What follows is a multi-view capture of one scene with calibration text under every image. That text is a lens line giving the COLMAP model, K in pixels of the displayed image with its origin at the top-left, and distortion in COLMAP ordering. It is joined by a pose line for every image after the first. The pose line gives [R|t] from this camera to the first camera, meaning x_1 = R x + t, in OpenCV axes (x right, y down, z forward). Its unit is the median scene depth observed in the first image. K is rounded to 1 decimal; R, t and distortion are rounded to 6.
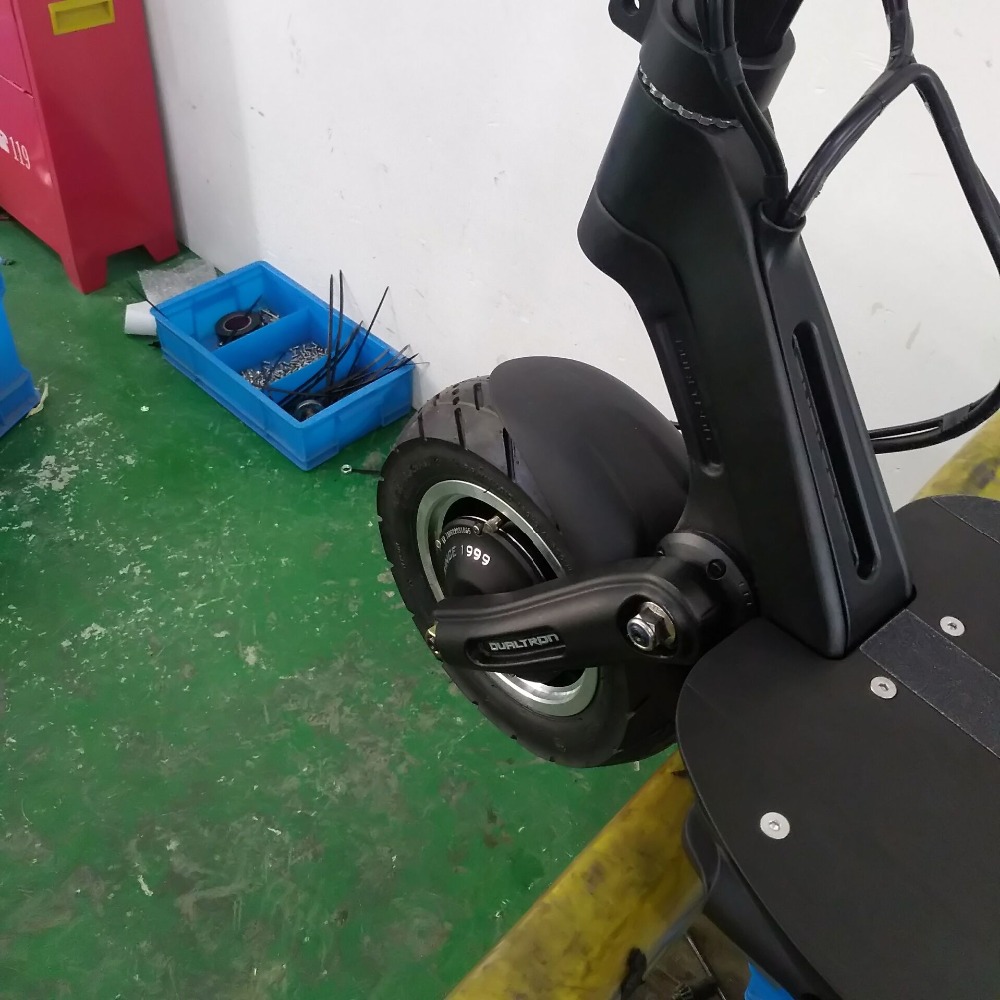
lens RADIAL K [[1078.0, 0, 503.9], [0, 1078.0, 501.7], [0, 0, 1]] dist [-0.008161, 0.000000]
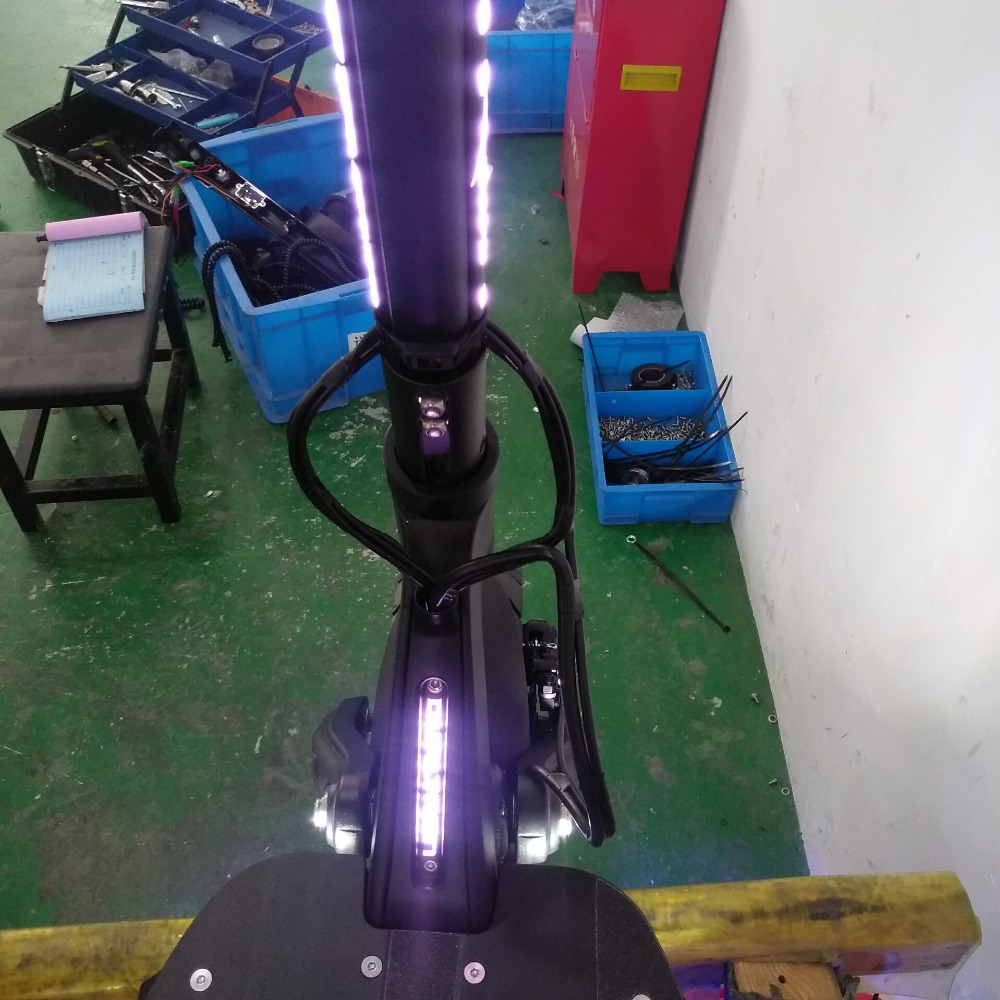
lens RADIAL K [[1078.0, 0, 504.8], [0, 1078.0, 502.6], [0, 0, 1]] dist [-0.008161, 0.000000]
pose [[0.722520, 0.489236, -0.488481, 0.268768], [-0.469099, 0.865948, 0.173435, -0.188775], [0.507849, 0.103836, 0.855165, -0.004990]]
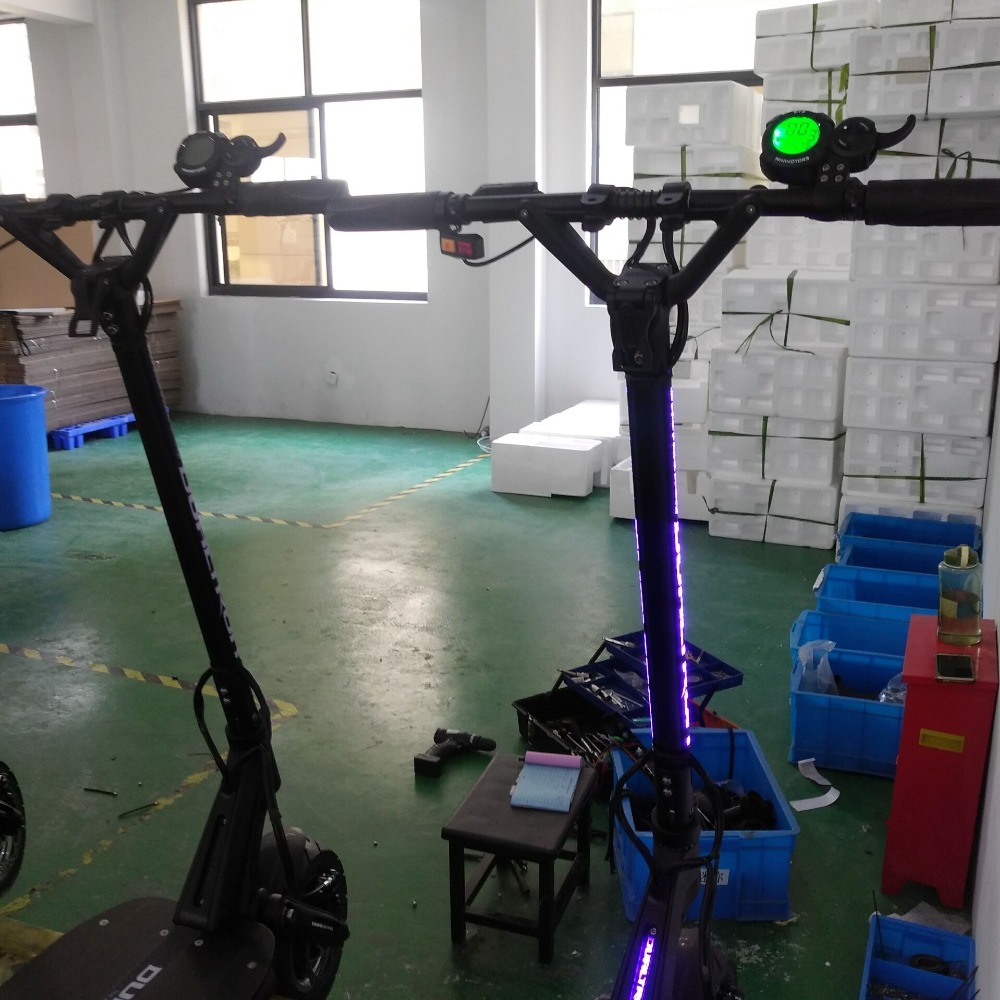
lens RADIAL K [[1078.0, 0, 480.0], [0, 1078.0, 484.1], [0, 0, 1]] dist [-0.008161, 0.000000]
pose [[0.342907, 0.178487, -0.922256, 0.790037], [-0.638605, 0.764310, -0.089523, -0.157792], [0.688911, 0.619655, 0.376070, -0.328985]]
